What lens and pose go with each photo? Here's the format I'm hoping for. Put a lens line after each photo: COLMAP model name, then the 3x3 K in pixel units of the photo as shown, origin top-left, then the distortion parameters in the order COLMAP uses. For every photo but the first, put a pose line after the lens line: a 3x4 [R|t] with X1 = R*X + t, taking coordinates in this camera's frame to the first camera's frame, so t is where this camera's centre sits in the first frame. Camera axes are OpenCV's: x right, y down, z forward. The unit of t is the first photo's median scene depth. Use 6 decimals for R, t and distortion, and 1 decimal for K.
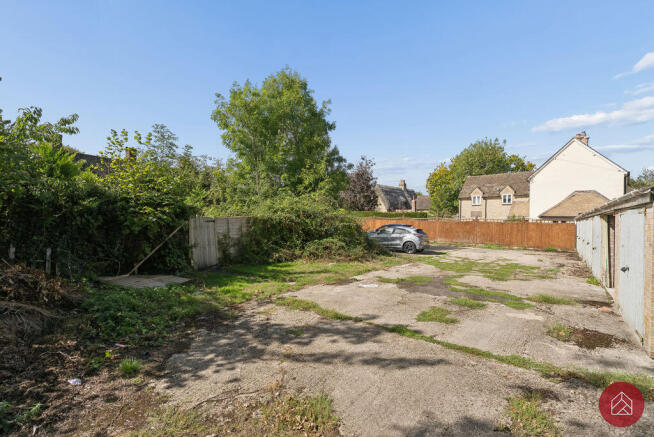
lens RADIAL K [[296.7, 0, 326.3], [0, 296.7, 217.3], [0, 0, 1]] dist [0.004566, 0.000452]
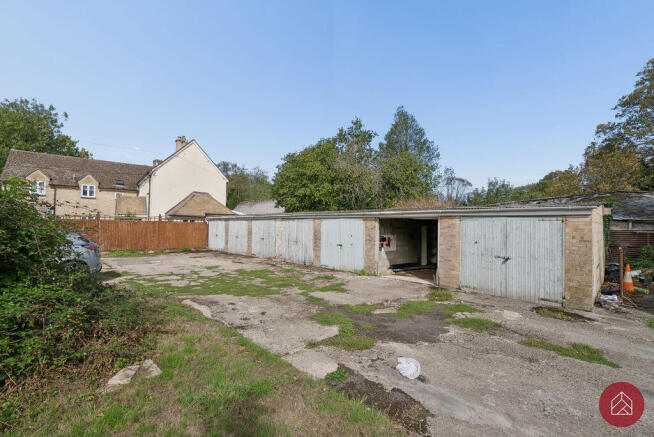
lens RADIAL K [[296.7, 0, 326.7], [0, 296.7, 217.0], [0, 0, 1]] dist [0.004566, 0.000452]
pose [[0.130335, 0.024435, 0.991169, -0.078674], [-0.024621, 0.999468, -0.021402, 0.007506], [-0.991164, -0.021614, 0.130868, 0.279271]]
